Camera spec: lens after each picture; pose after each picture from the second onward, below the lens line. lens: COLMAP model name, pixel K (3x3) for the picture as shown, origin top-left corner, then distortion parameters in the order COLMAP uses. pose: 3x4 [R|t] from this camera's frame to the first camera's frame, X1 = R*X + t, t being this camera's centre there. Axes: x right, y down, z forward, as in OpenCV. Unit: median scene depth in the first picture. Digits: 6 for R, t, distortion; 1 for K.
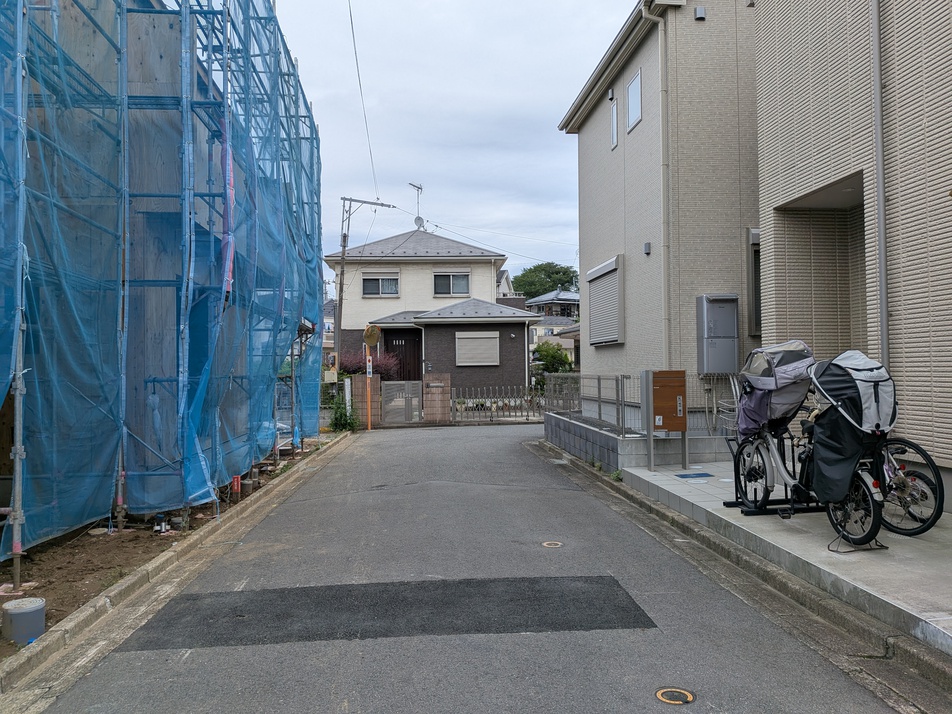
lens RADIAL K [[679.0, 0, 470.5], [0, 679.0, 352.4], [0, 0, 1]] dist [0.036396, -0.054707]
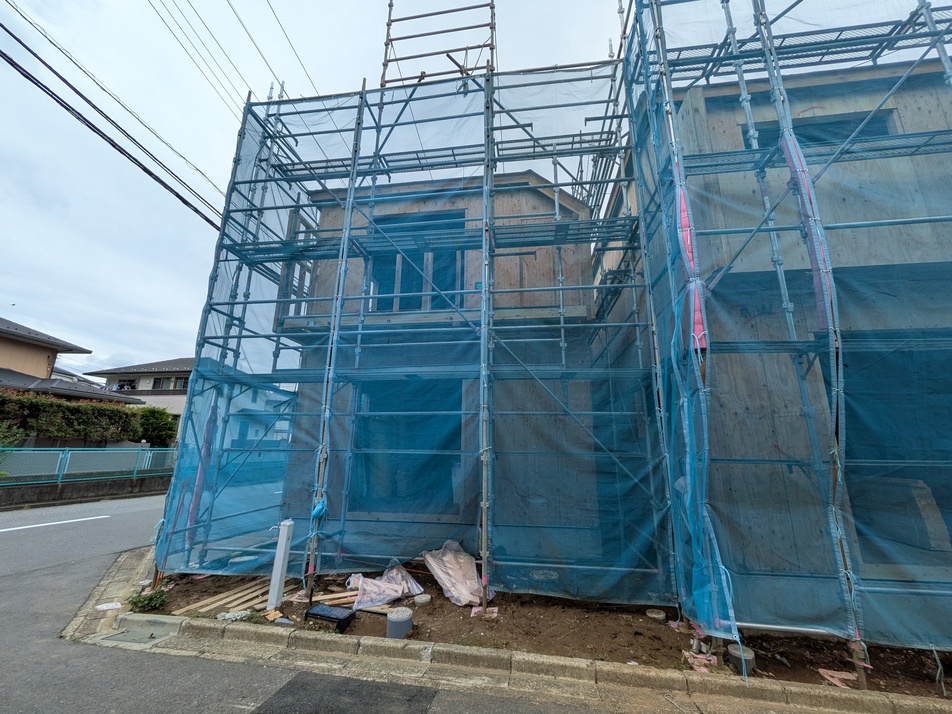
lens RADIAL K [[378.0, 0, 478.5], [0, 378.0, 352.2], [0, 0, 1]] dist [-0.002114, 0.000762]
pose [[-0.233585, -0.228421, -0.945125, 0.039301], [0.022196, 0.970509, -0.240042, 0.004671], [0.972083, -0.077048, -0.221626, 0.273262]]
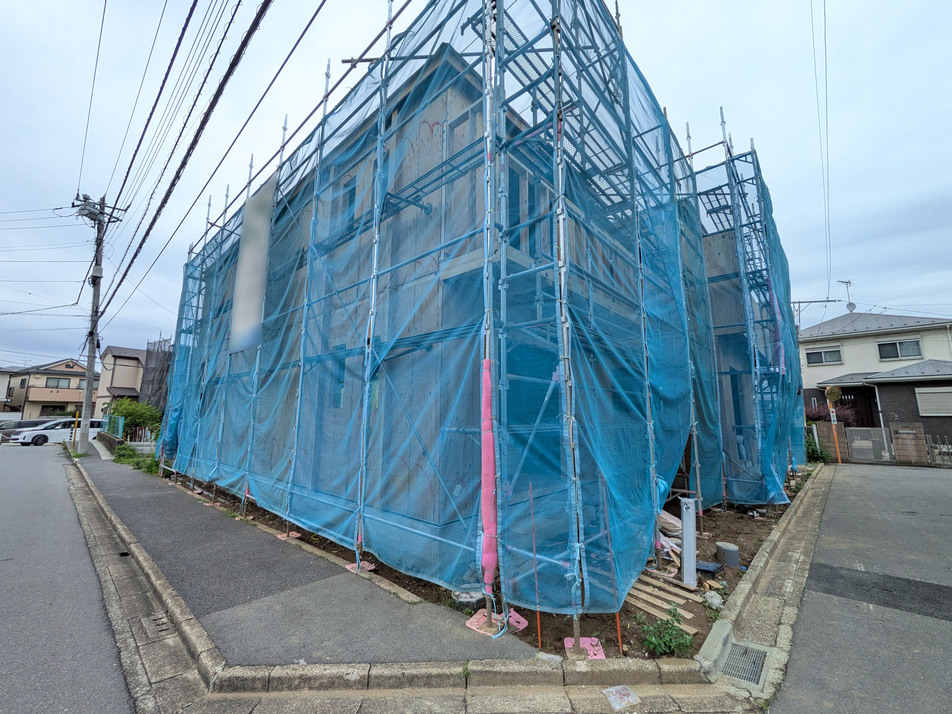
lens RADIAL K [[378.0, 0, 478.0], [0, 378.0, 356.5], [0, 0, 1]] dist [-0.002114, 0.000762]
pose [[0.673530, -0.100638, -0.732277, -0.057136], [0.008109, 0.991634, -0.128824, -0.006673], [0.739115, 0.080829, 0.668711, -0.058052]]
